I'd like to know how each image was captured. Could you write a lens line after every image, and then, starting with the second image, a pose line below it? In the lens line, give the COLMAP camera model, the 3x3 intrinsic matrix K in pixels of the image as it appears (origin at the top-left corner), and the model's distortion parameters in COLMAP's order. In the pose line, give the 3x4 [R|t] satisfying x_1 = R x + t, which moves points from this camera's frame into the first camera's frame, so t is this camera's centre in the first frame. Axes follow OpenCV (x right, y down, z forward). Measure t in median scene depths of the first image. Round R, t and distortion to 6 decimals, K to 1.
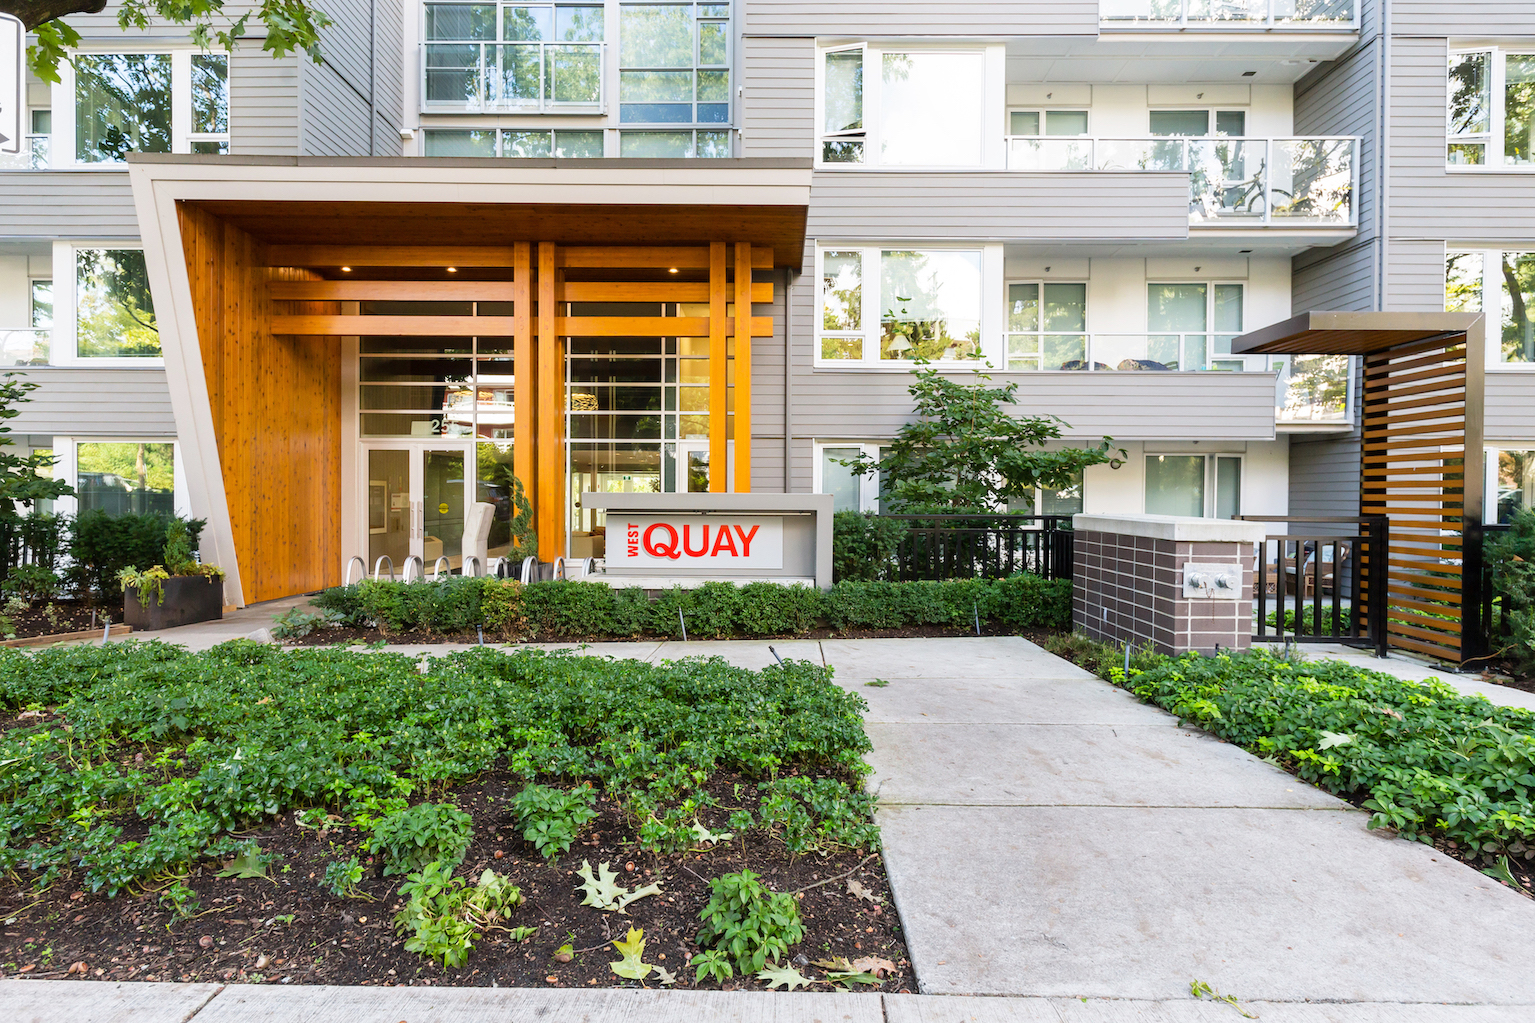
lens RADIAL K [[790.8, 0, 767.0], [0, 790.8, 508.9], [0, 0, 1]] dist [0.003330, -0.003204]
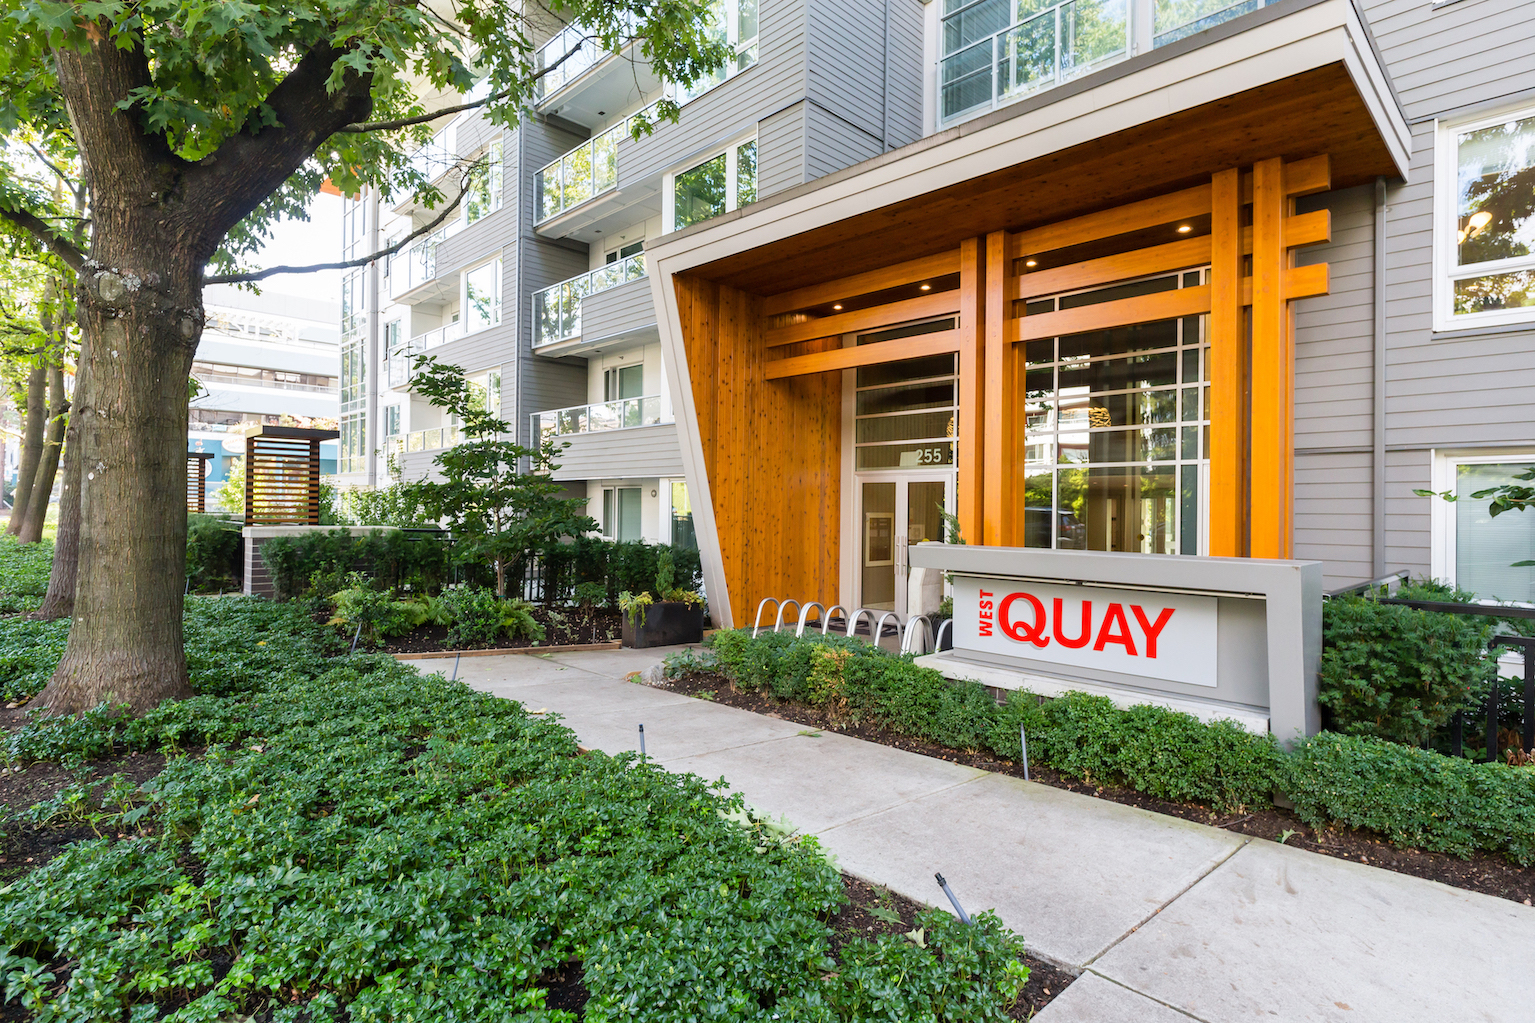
lens RADIAL K [[790.8, 0, 768.1], [0, 790.8, 506.9], [0, 0, 1]] dist [0.003330, -0.003204]
pose [[0.708514, 0.000289, -0.705697, 0.143101], [-0.018490, 0.999664, -0.018155, -0.029355], [0.705455, 0.025911, 0.708281, 0.255390]]
